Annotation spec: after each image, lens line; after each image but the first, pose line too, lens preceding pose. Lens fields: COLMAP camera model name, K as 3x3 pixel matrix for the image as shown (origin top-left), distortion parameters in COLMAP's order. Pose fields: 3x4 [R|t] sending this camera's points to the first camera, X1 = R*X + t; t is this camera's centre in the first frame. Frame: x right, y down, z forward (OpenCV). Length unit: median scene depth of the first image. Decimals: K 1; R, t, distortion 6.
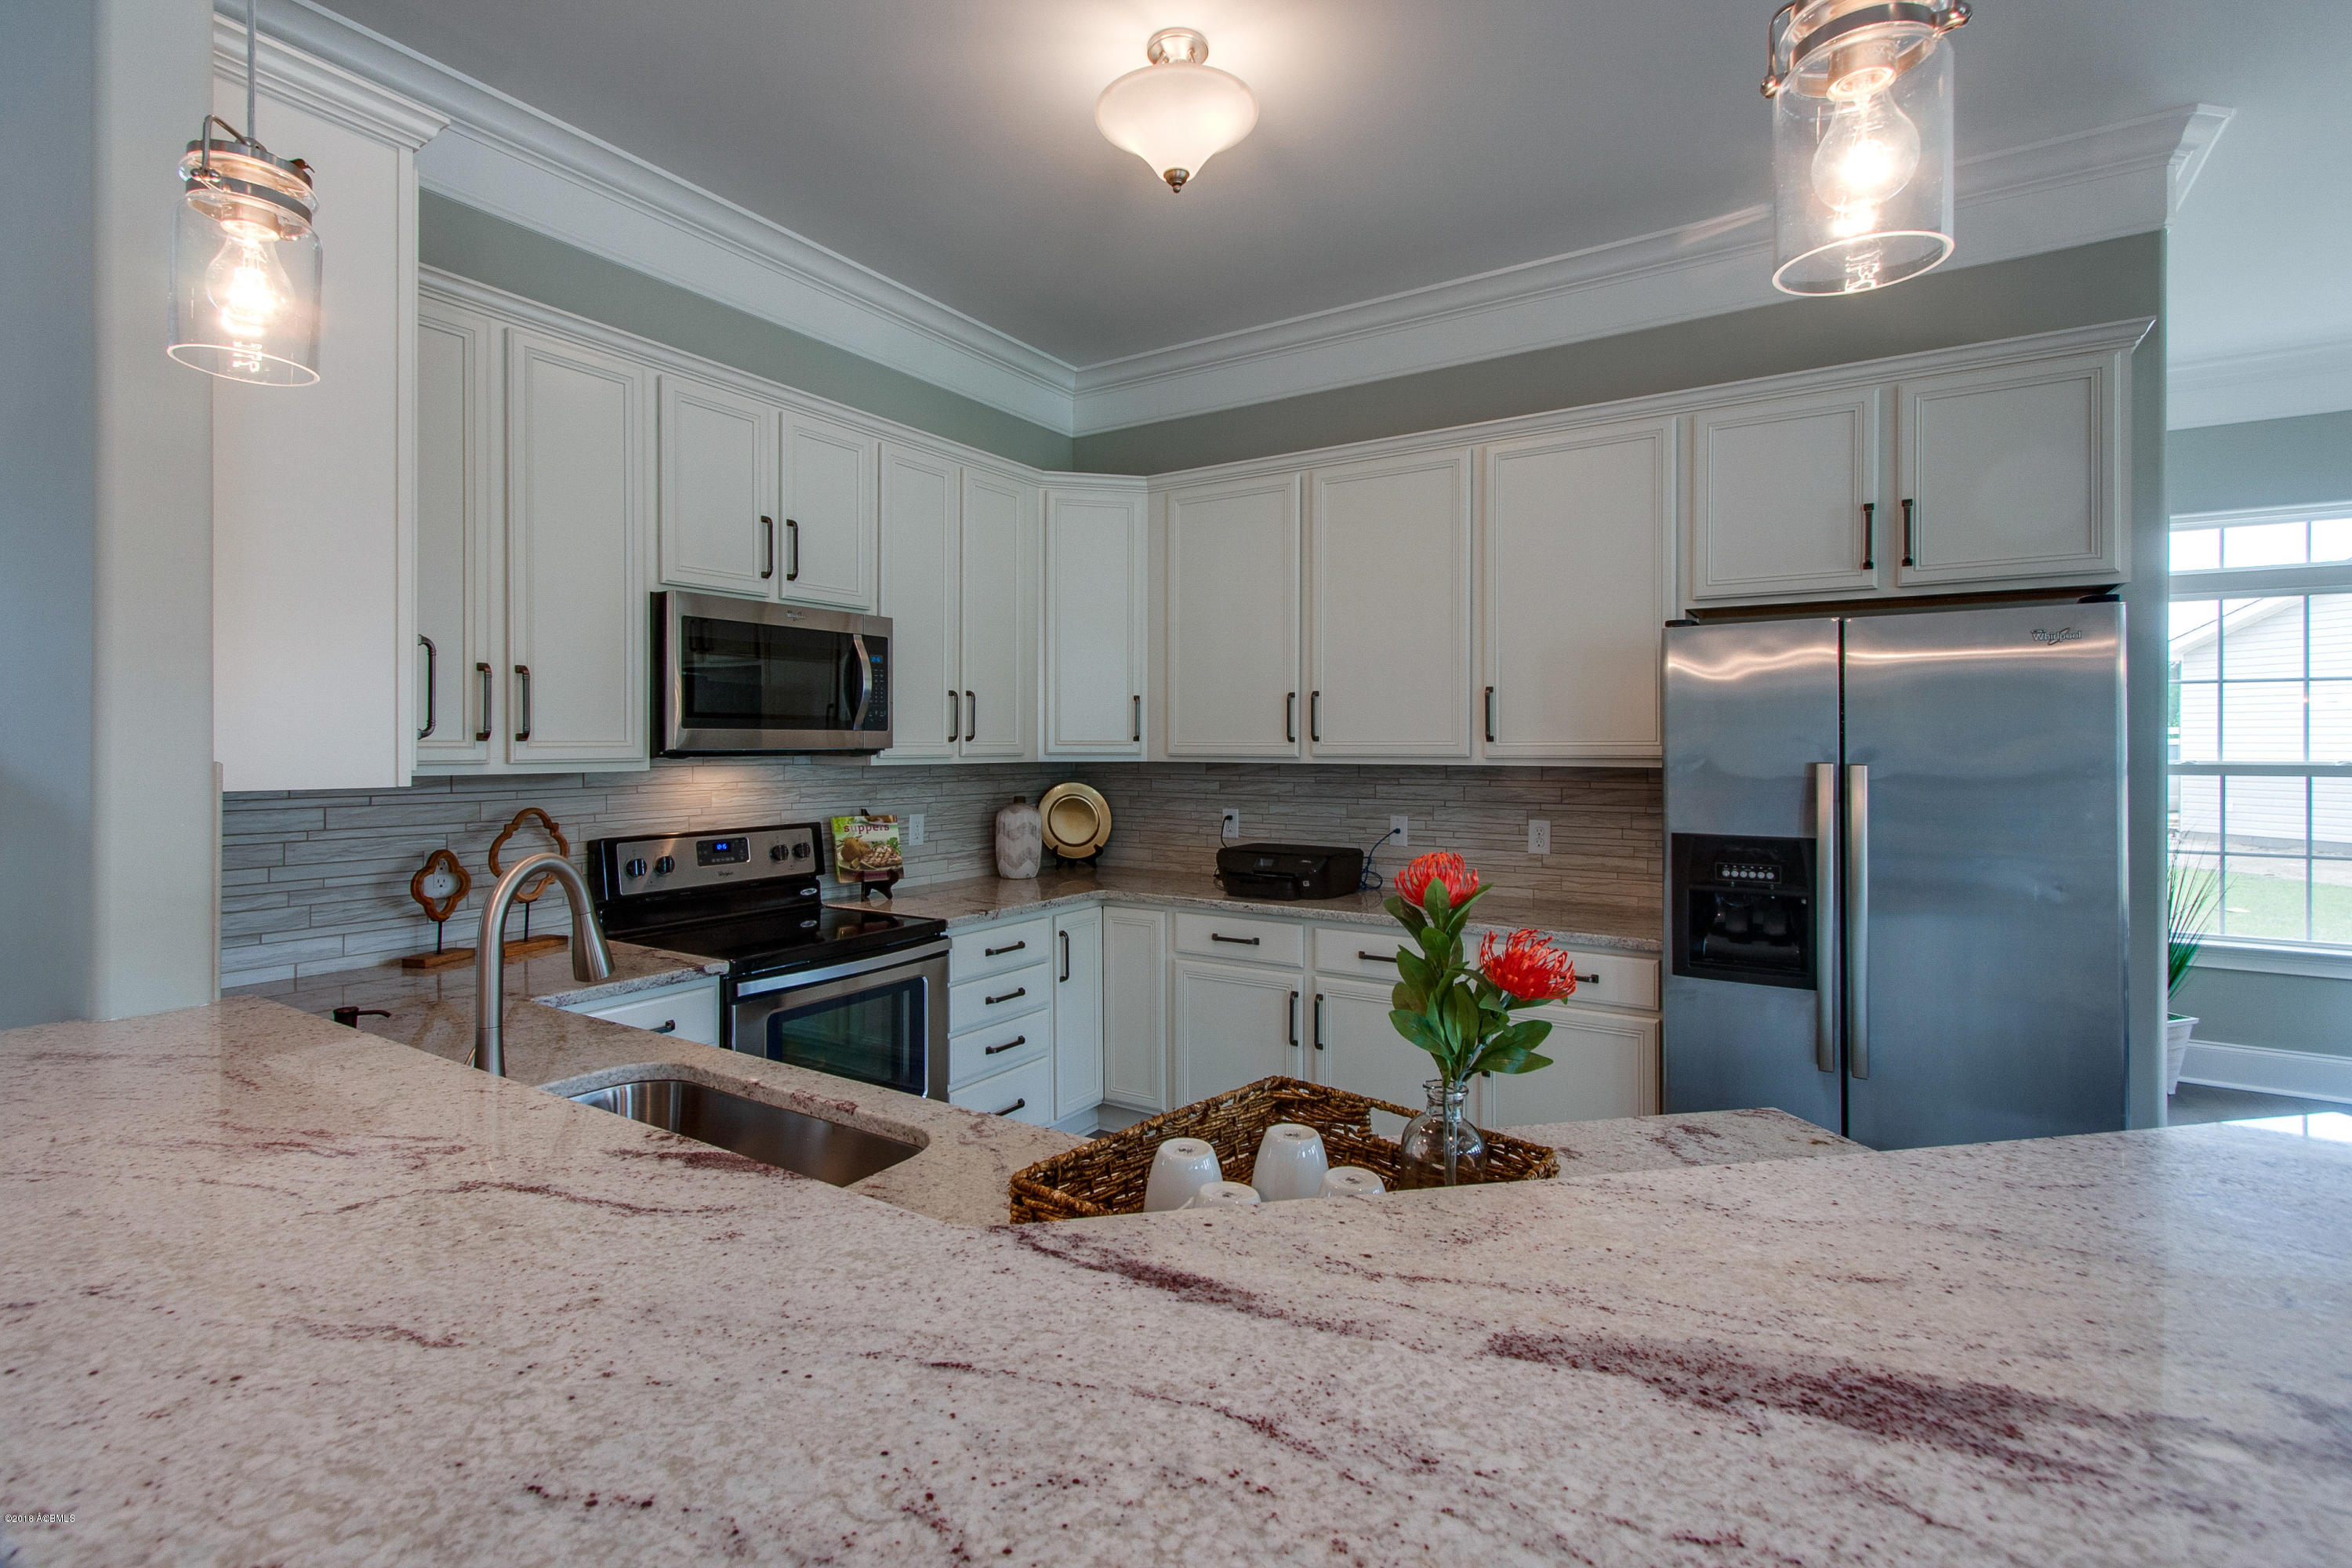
lens RADIAL K [[1101.4, 0, 1158.0], [0, 1101.4, 742.0], [0, 0, 1]] dist [0.015559, -0.000694]
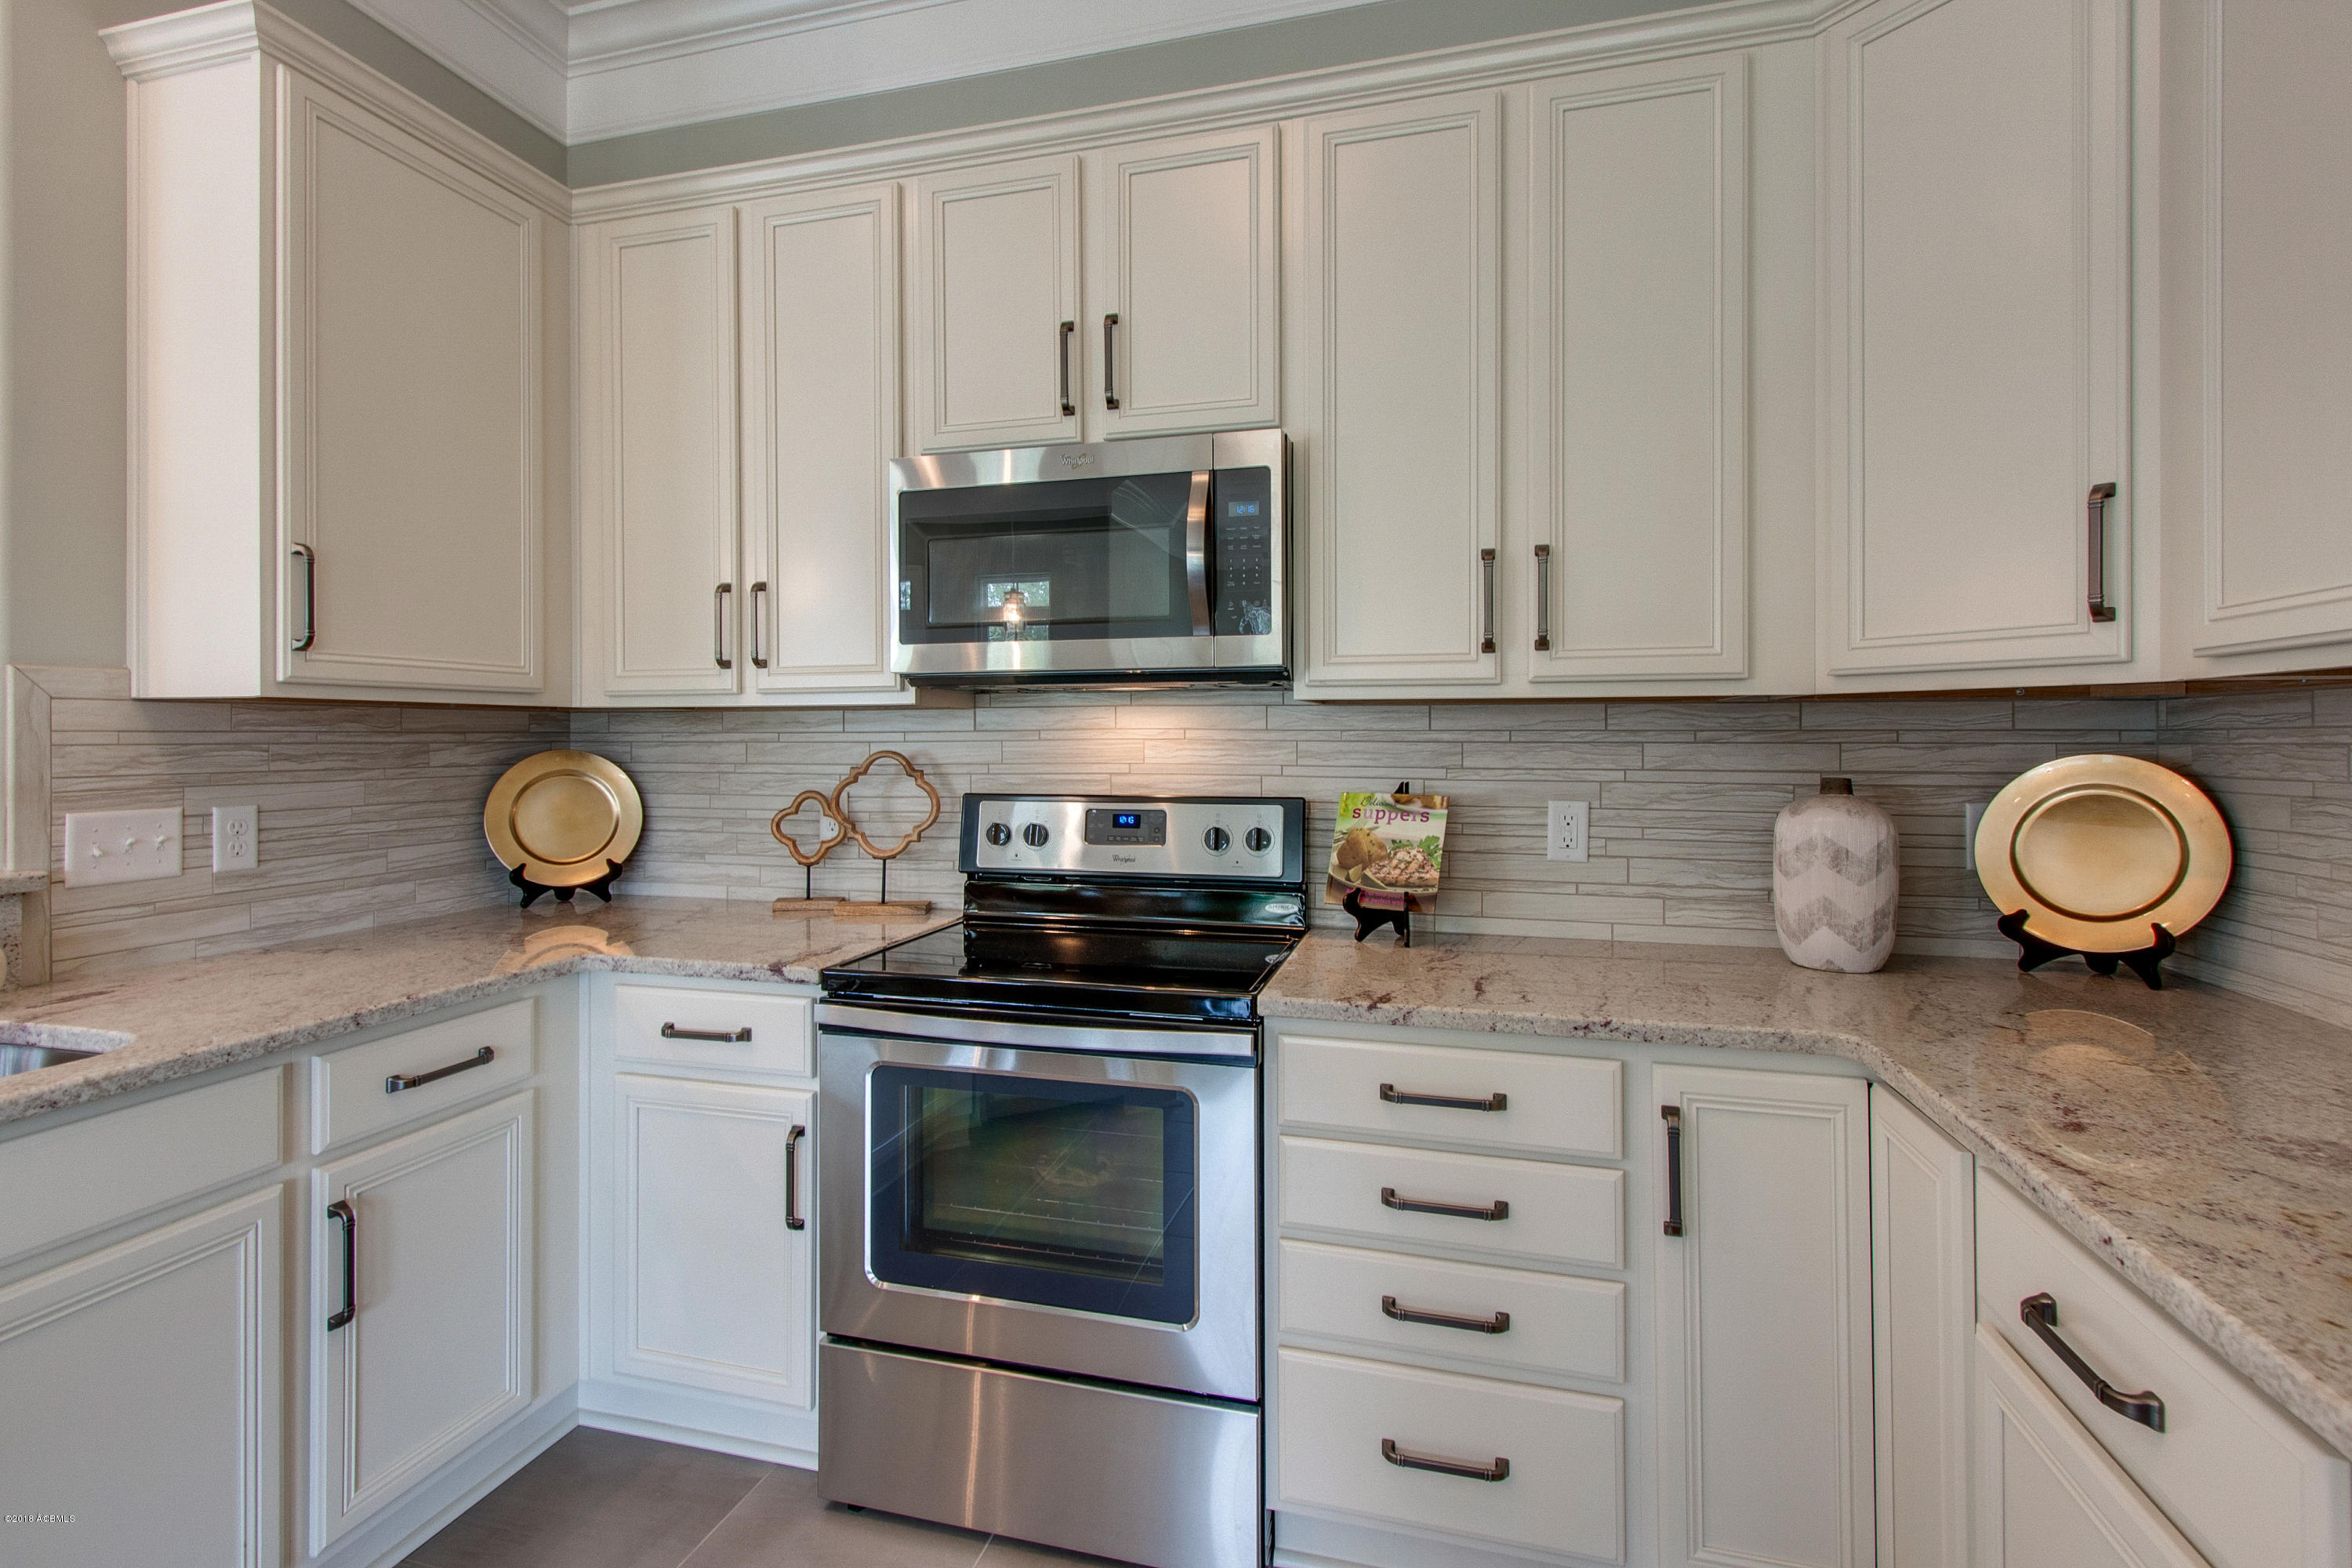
lens RADIAL K [[1101.4, 0, 1158.0], [0, 1101.4, 742.0], [0, 0, 1]] dist [0.015559, -0.000694]
pose [[0.297667, 0.000729, -0.954669, 0.262479], [0.001589, 0.999998, 0.001260, 0.042513], [0.954668, -0.001892, 0.297665, 0.768983]]
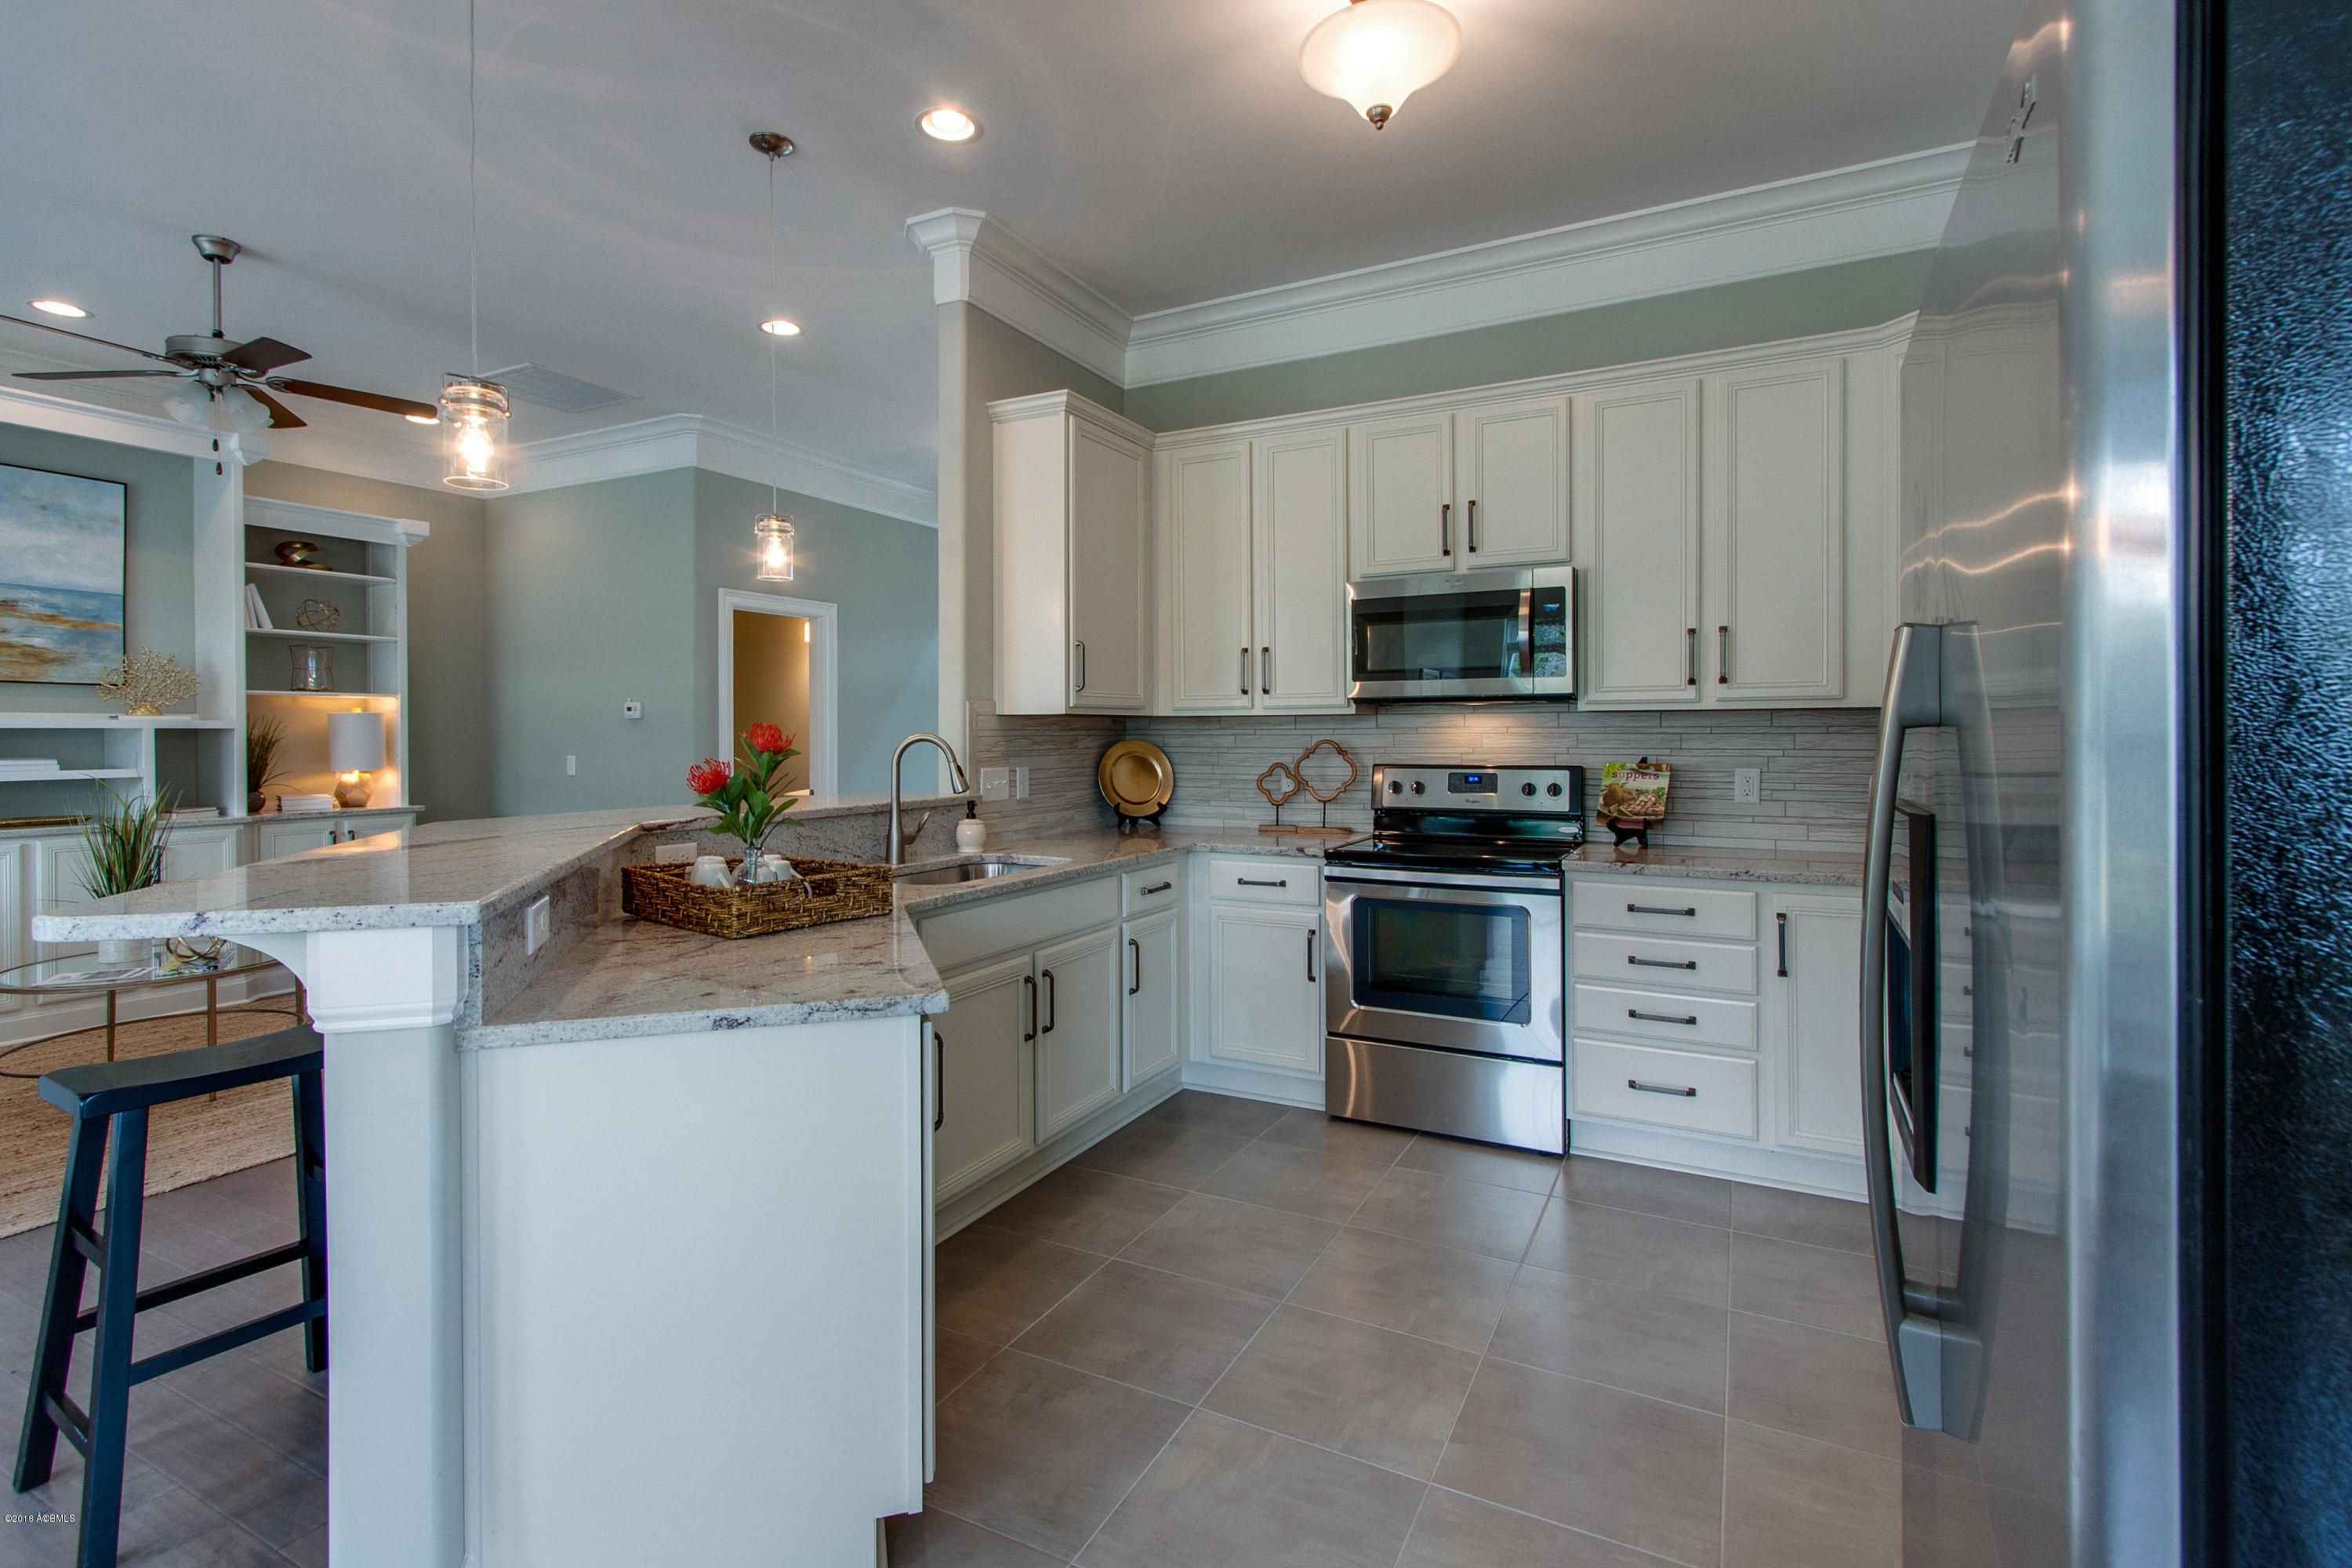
lens RADIAL K [[1101.4, 0, 1158.0], [0, 1101.4, 742.0], [0, 0, 1]] dist [0.015559, -0.000694]
pose [[0.090326, 0.005216, -0.995899, 0.740168], [0.004069, 0.999976, 0.005606, 0.043579], [0.995904, -0.004559, 0.090303, 0.517192]]
